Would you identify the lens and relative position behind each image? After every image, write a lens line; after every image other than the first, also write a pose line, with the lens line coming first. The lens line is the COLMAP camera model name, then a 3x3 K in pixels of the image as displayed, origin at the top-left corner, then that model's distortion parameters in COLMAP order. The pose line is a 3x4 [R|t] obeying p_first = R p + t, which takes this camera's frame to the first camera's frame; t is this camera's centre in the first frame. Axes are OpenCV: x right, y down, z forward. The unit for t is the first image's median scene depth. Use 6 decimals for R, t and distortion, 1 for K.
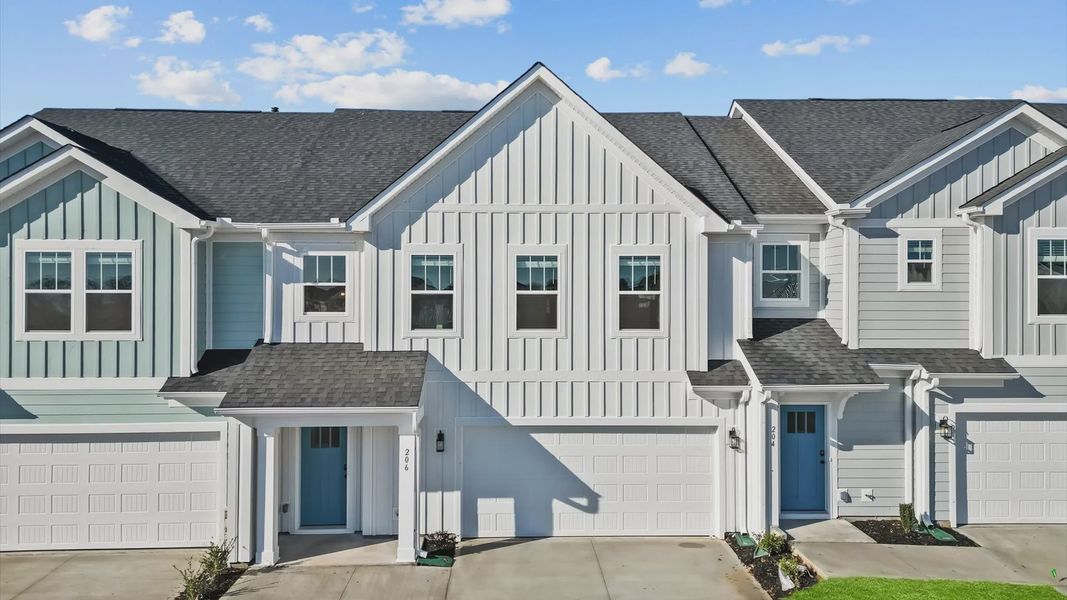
lens RADIAL K [[748.2, 0, 527.8], [0, 748.2, 299.1], [0, 0, 1]] dist [0.077763, -0.056514]
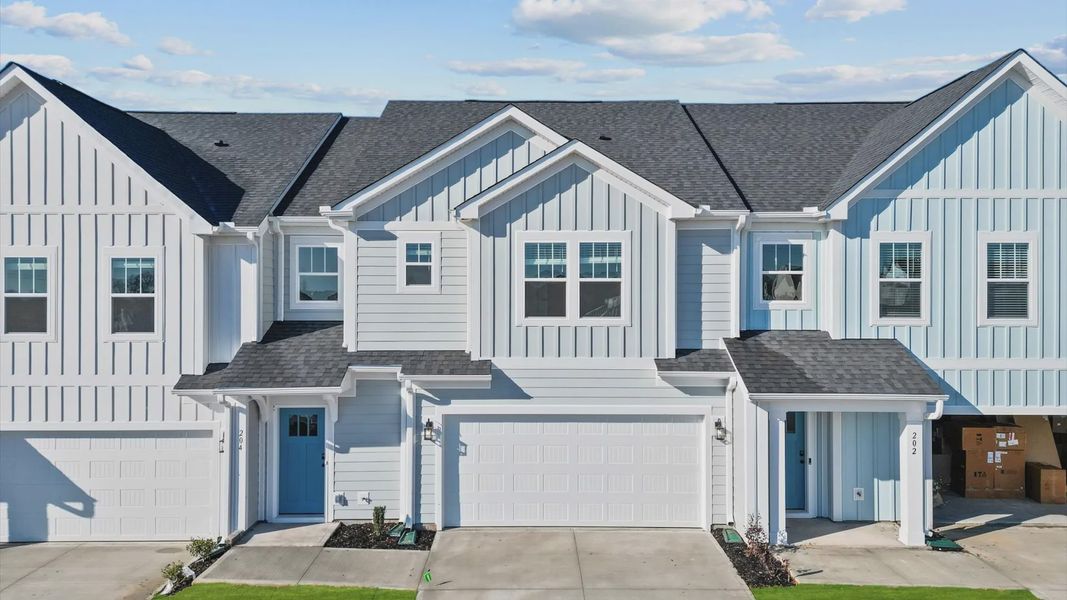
lens RADIAL K [[748.2, 0, 545.2], [0, 748.2, 291.8], [0, 0, 1]] dist [0.077763, -0.056514]
pose [[0.999344, -0.000268, -0.036207, 0.729975], [0.000462, 0.999986, 0.005360, -0.018495], [0.036205, -0.005374, 0.999330, 0.016947]]
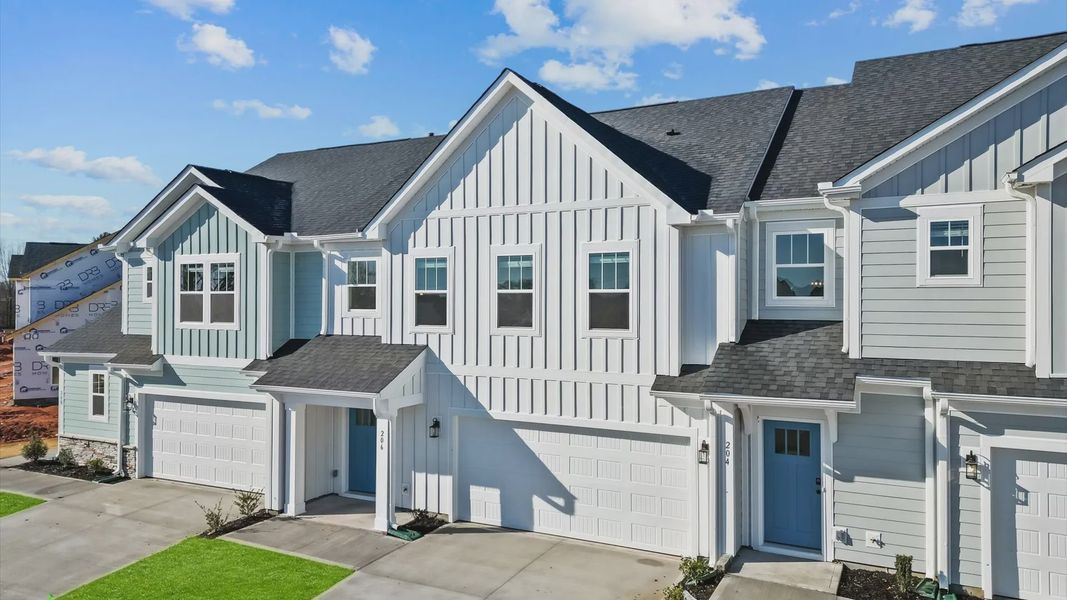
lens RADIAL K [[748.2, 0, 528.7], [0, 748.2, 298.5], [0, 0, 1]] dist [0.077763, -0.056514]
pose [[0.869684, -0.000903, -0.493608, 0.534807], [0.003874, 0.999980, 0.004996, -0.004312], [0.493593, -0.006257, 0.869670, 0.115061]]
